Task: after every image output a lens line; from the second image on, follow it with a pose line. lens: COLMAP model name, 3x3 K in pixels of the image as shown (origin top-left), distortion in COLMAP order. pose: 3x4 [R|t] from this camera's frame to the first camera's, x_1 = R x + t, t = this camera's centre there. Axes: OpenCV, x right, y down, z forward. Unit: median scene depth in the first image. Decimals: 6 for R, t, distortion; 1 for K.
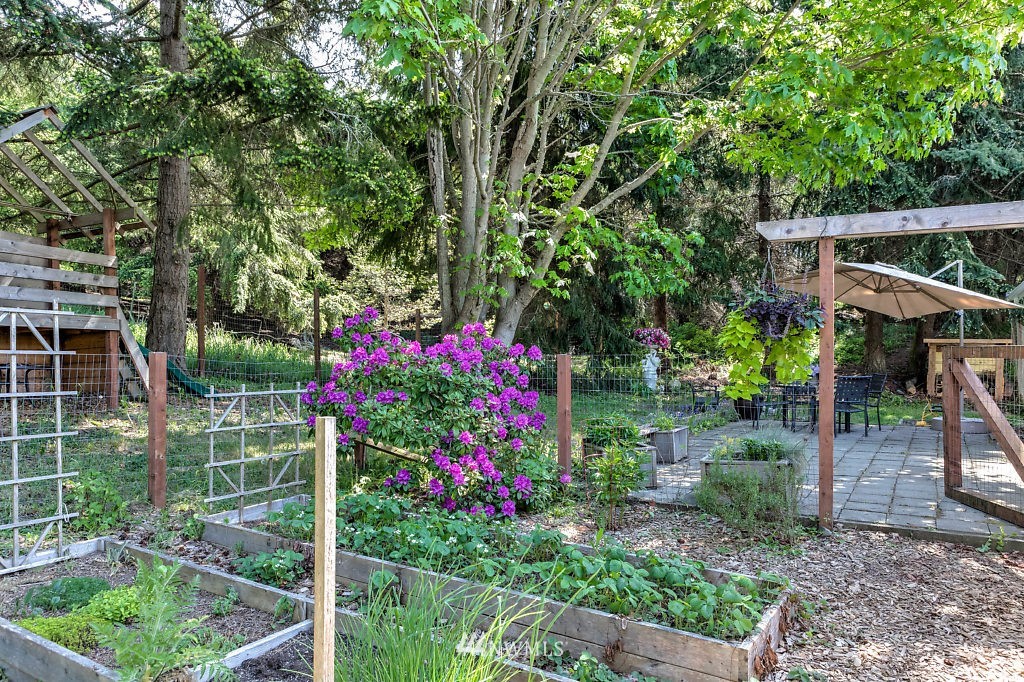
lens RADIAL K [[671.0, 0, 513.9], [0, 671.0, 367.0], [0, 0, 1]] dist [-0.002336, -0.000748]
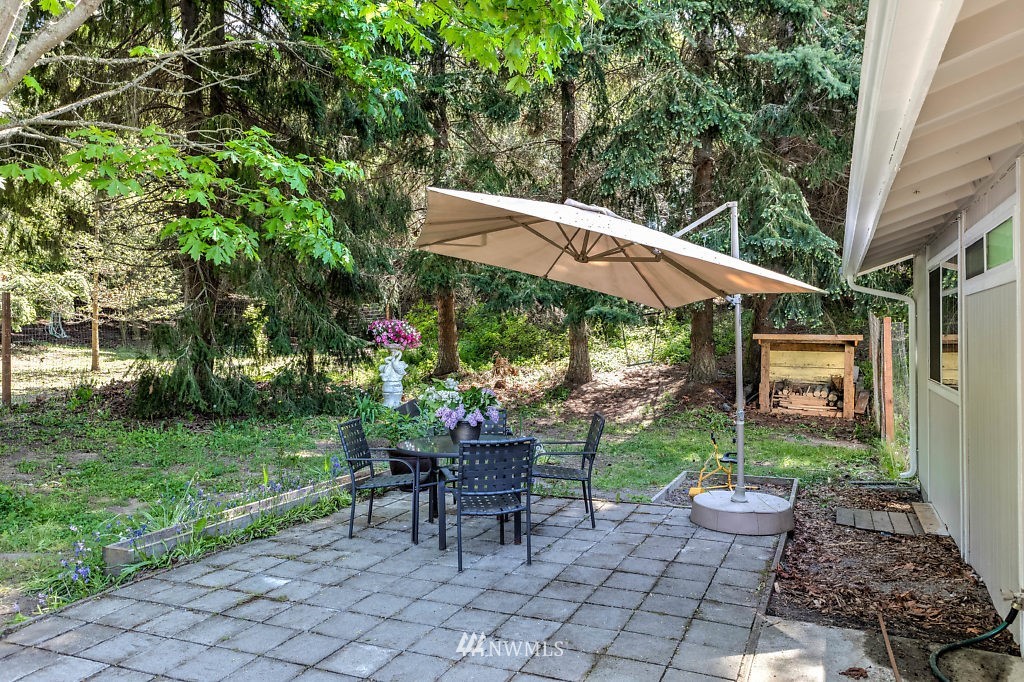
lens RADIAL K [[728.7, 0, 513.5], [0, 728.7, 355.3], [0, 0, 1]] dist [0.006031, 0.005450]
pose [[0.987913, -0.010954, 0.154625, 0.381181], [0.010613, 0.999939, 0.003036, -0.039194], [-0.154648, -0.001358, 0.987969, 0.430983]]
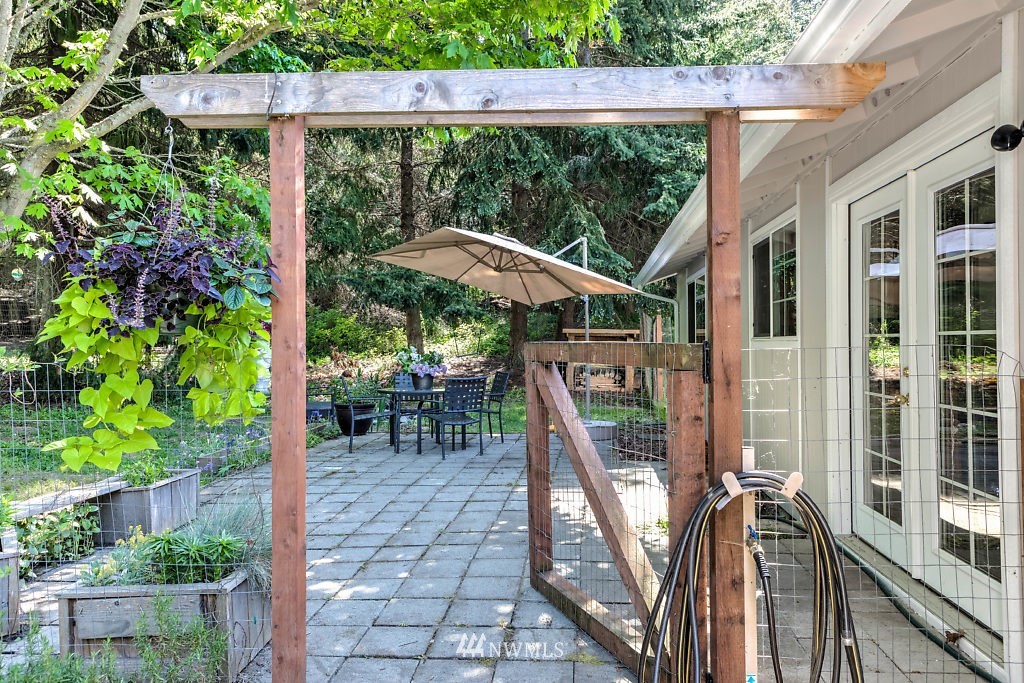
lens RADIAL K [[728.7, 0, 513.5], [0, 728.7, 355.8], [0, 0, 1]] dist [0.006031, 0.005450]
pose [[0.896186, -0.012584, 0.443501, 0.158805], [0.013937, 0.999903, 0.000208, -0.009000], [-0.443460, 0.005995, 0.896274, 0.192647]]
